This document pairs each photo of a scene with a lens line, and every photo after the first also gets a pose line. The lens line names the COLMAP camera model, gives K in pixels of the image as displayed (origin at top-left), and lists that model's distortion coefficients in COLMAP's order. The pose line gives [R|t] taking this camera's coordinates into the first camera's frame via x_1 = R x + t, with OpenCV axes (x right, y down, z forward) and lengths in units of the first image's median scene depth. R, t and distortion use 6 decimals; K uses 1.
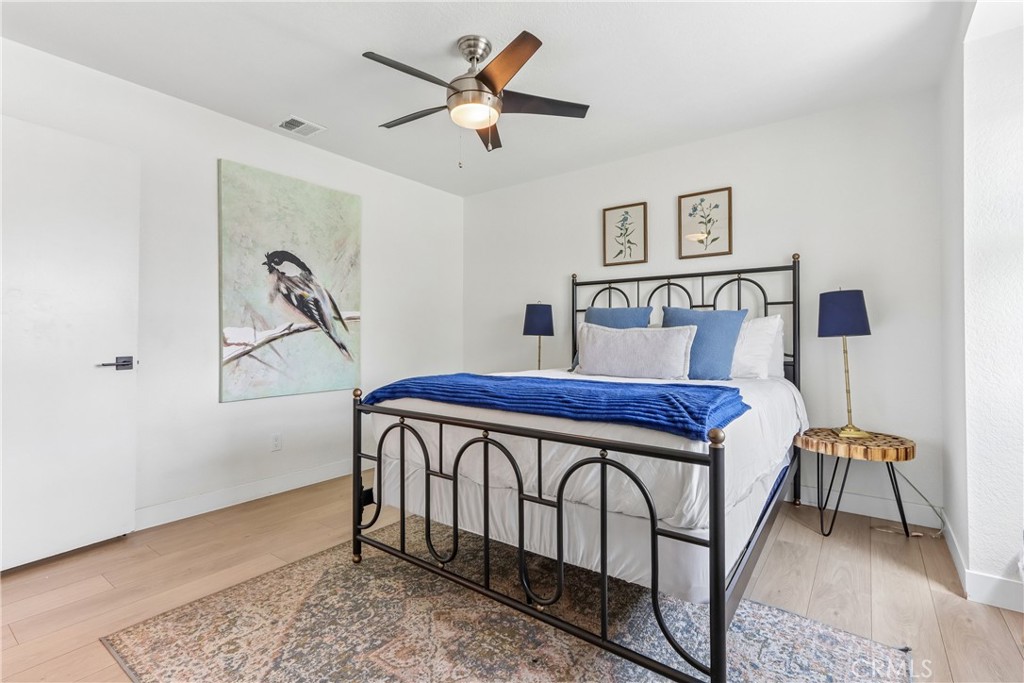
lens RADIAL K [[471.4, 0, 485.1], [0, 471.4, 330.1], [0, 0, 1]] dist [0.001790, -0.000010]
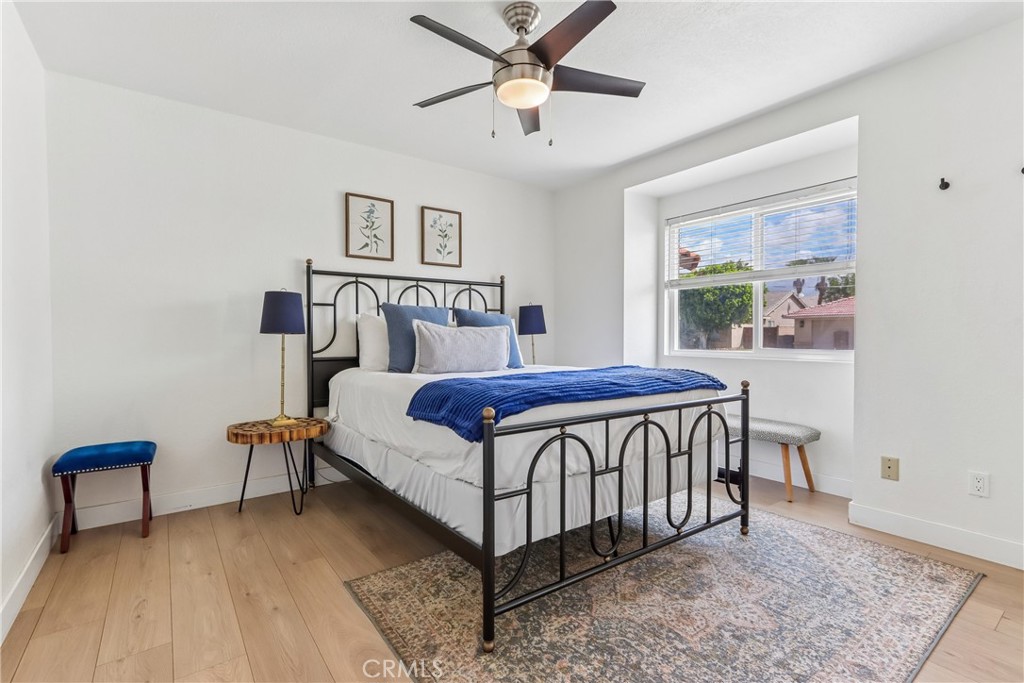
lens RADIAL K [[483.4, 0, 513.7], [0, 483.4, 344.5], [0, 0, 1]] dist [0.002538, 0.000035]
pose [[0.263229, -0.019302, 0.964540, -0.913322], [-0.008648, 0.999712, 0.022366, 0.013069], [-0.964695, -0.014229, 0.262986, 0.742752]]
